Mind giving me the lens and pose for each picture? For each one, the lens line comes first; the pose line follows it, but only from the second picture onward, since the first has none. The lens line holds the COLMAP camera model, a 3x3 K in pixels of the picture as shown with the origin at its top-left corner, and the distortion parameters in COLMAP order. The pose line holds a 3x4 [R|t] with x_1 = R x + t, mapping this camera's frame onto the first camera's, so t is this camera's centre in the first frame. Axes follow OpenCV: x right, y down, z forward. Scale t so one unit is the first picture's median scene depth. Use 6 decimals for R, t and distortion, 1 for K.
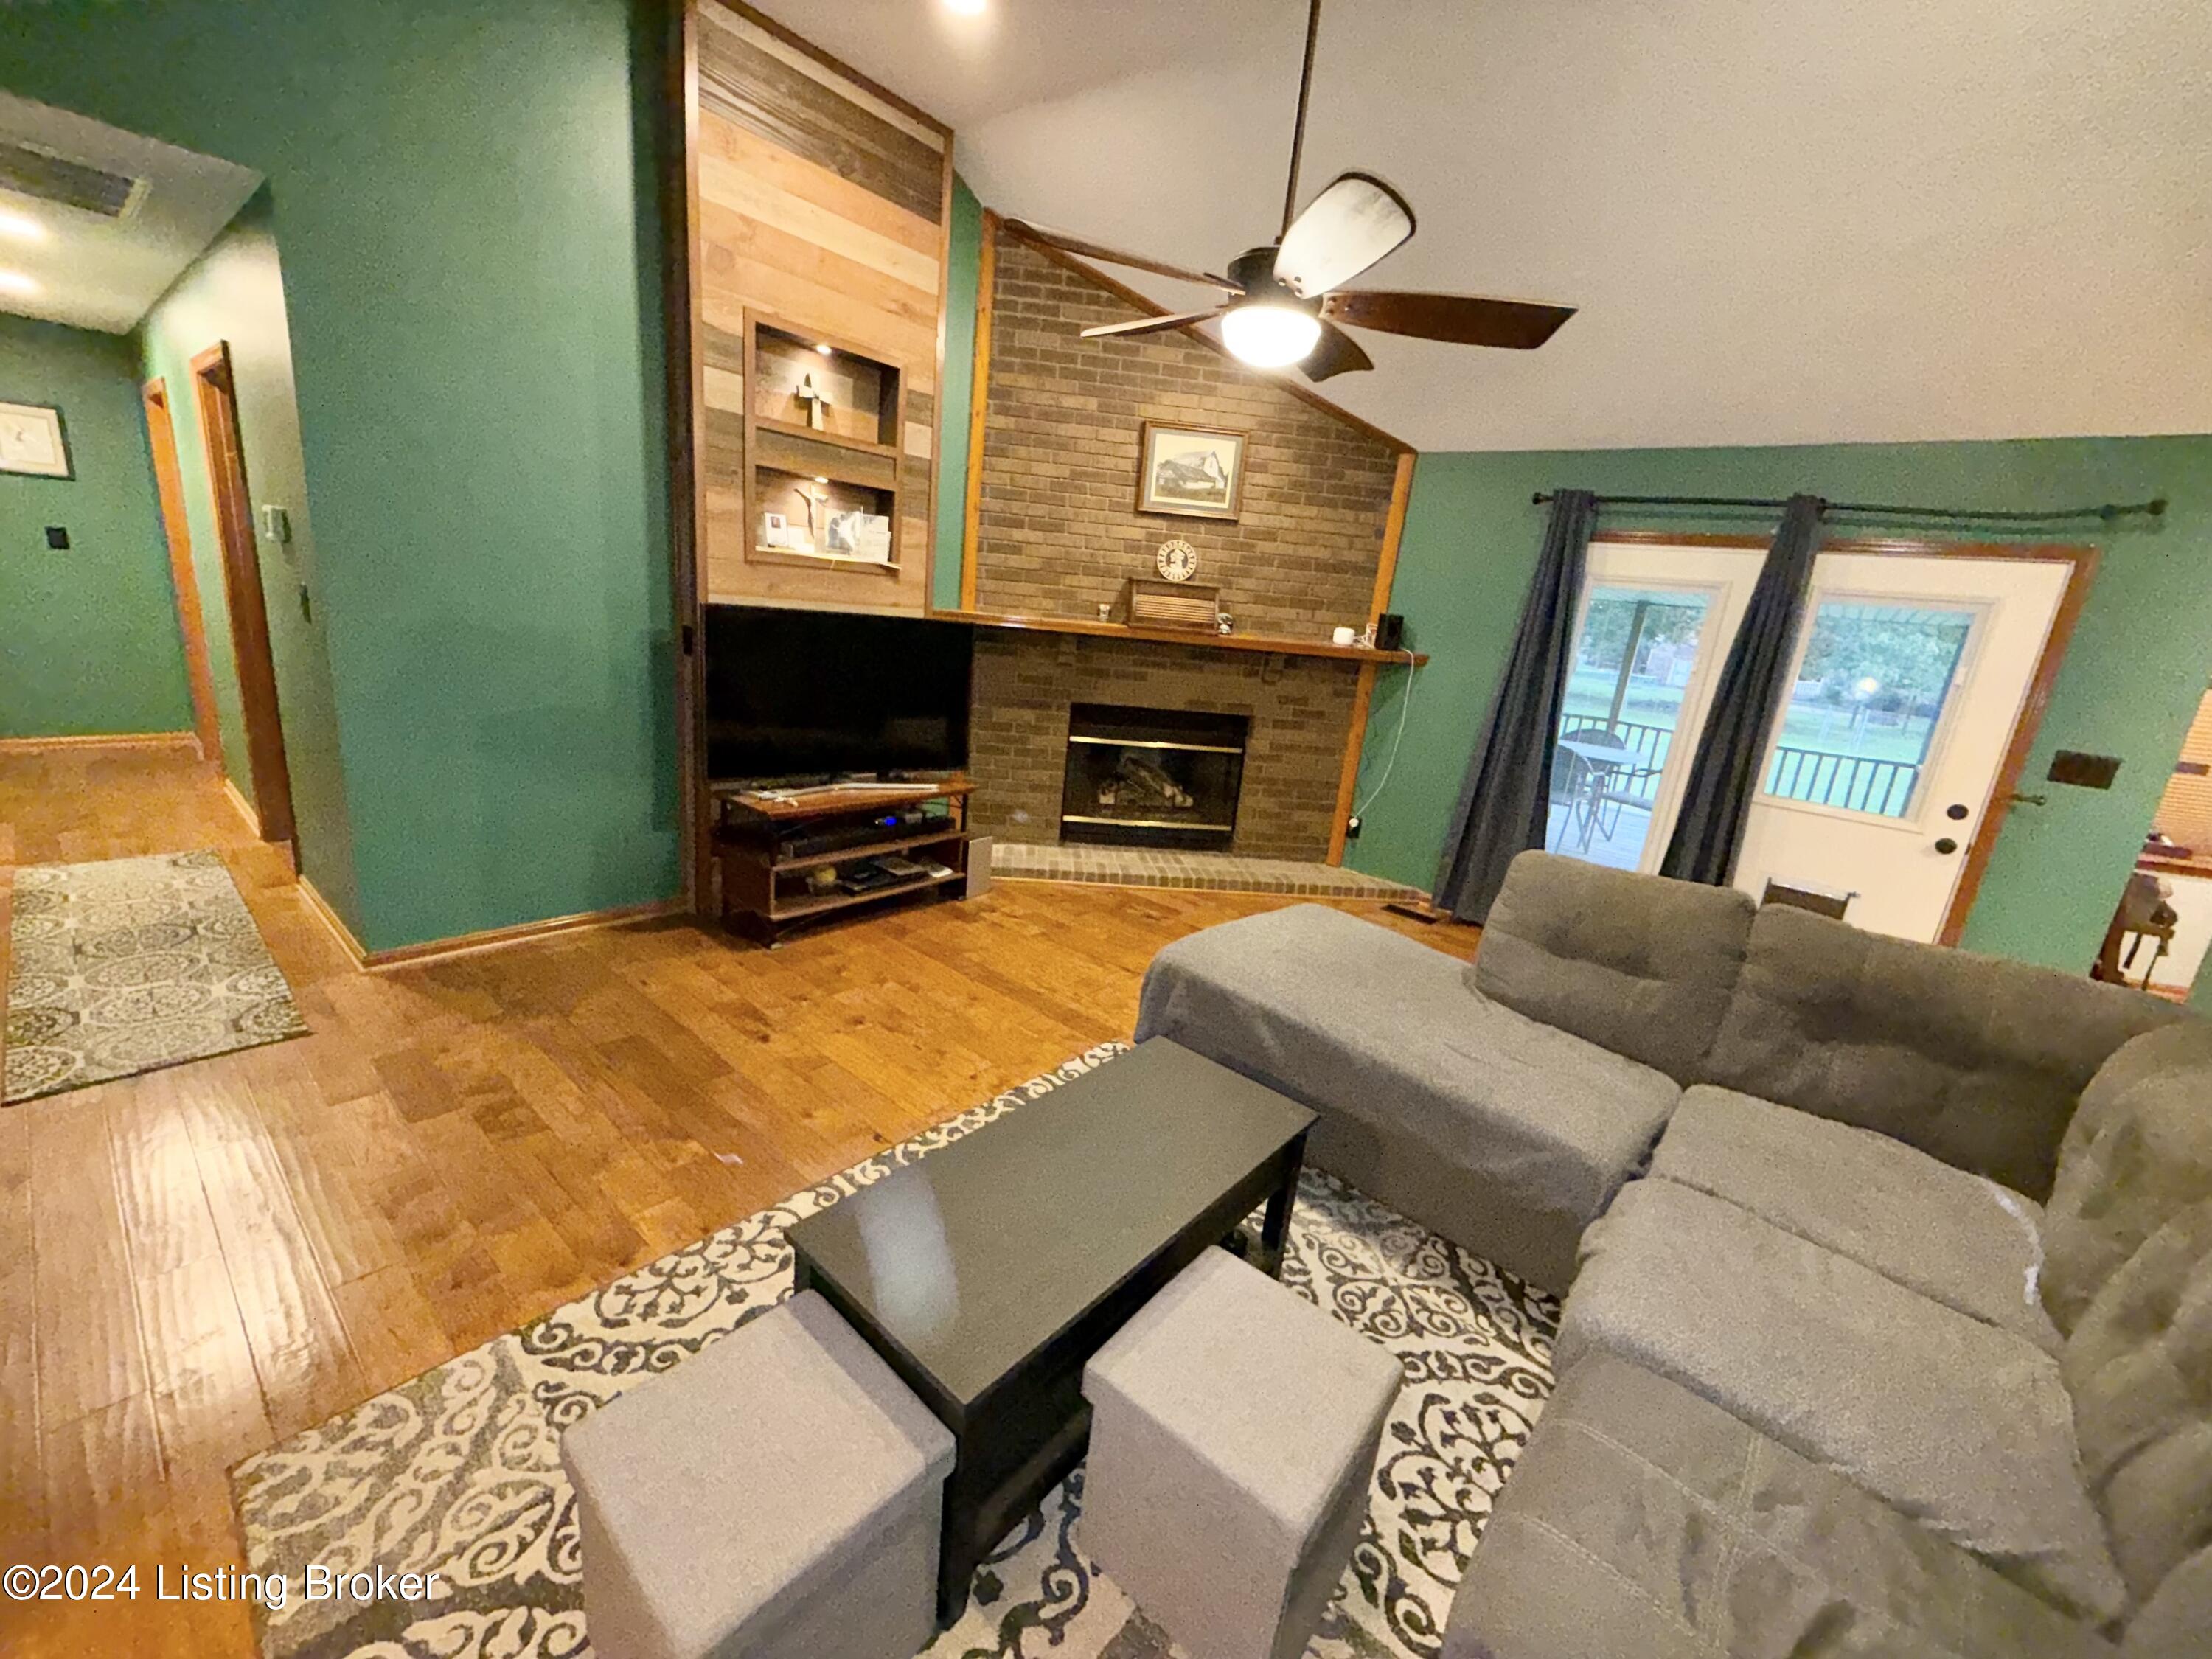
lens RADIAL K [[874.9, 0, 1106.0], [0, 874.9, 829.5], [0, 0, 1]] dist [0.001914, 0.000454]
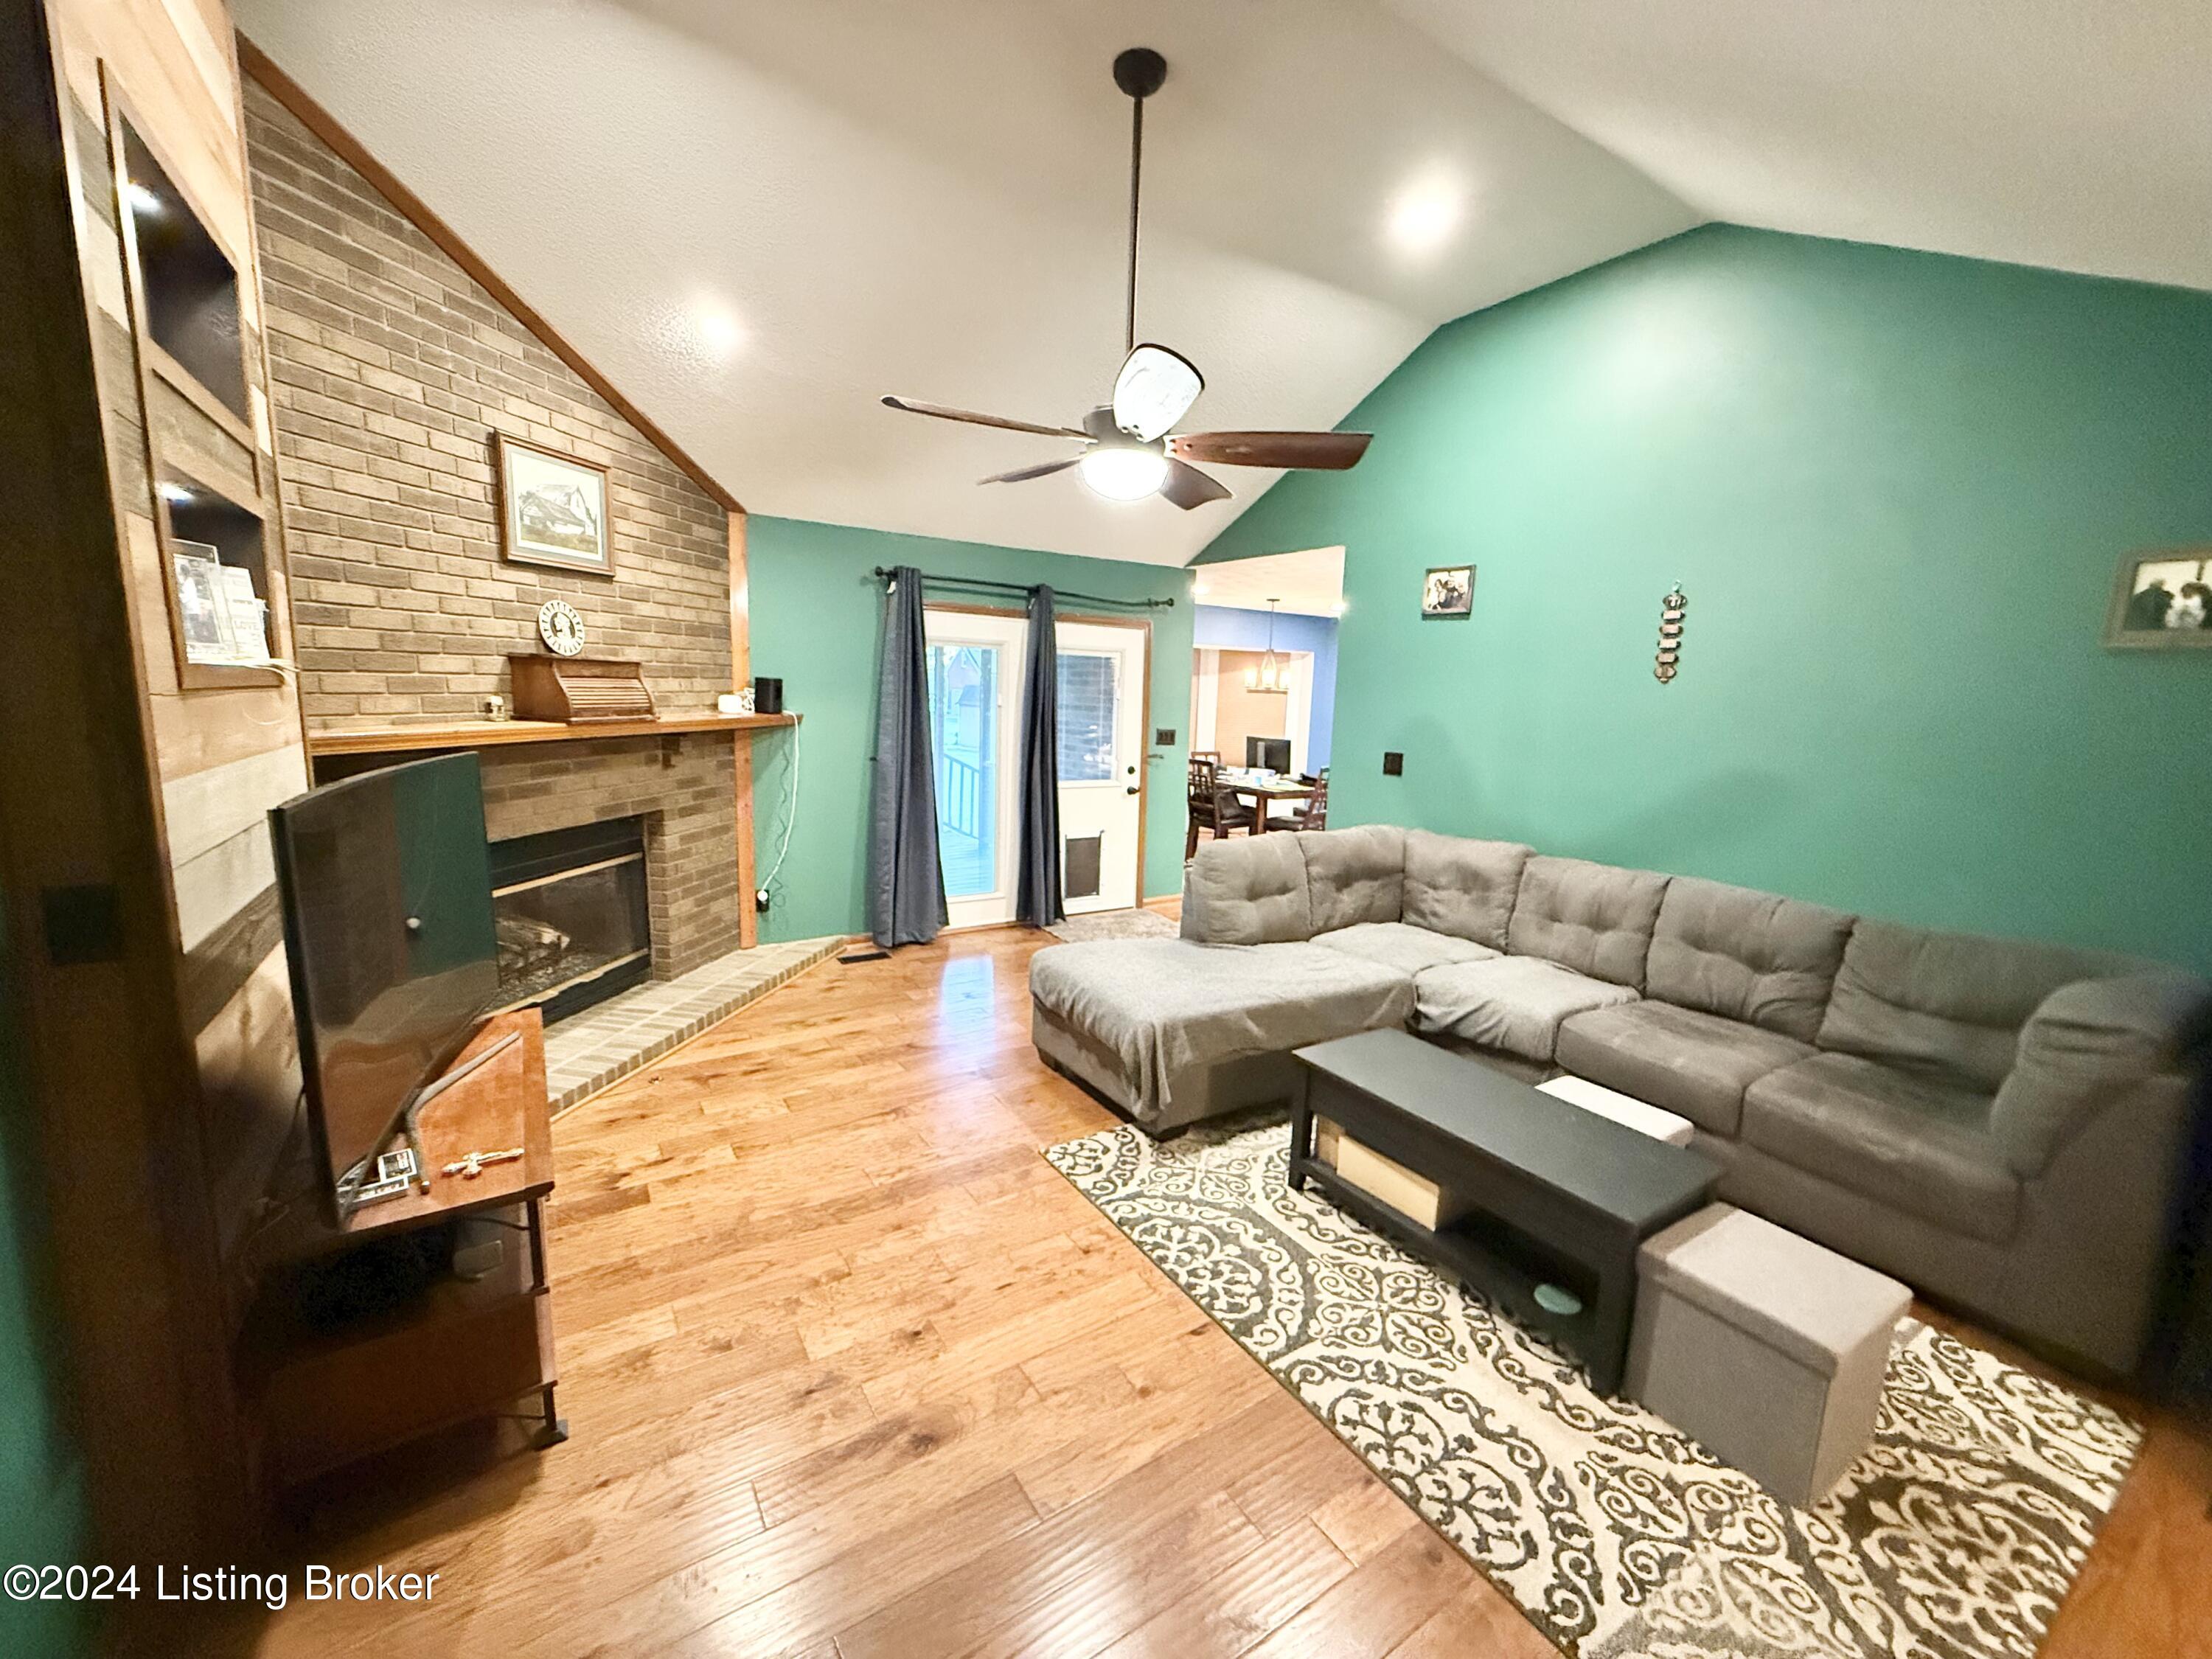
lens RADIAL K [[874.9, 0, 1106.0], [0, 874.9, 829.5], [0, 0, 1]] dist [0.001914, 0.000454]
pose [[0.296882, -0.236889, 0.925064, -0.608015], [0.244736, 0.955260, 0.166079, -0.187352], [-0.923020, 0.177091, 0.341575, 0.426912]]
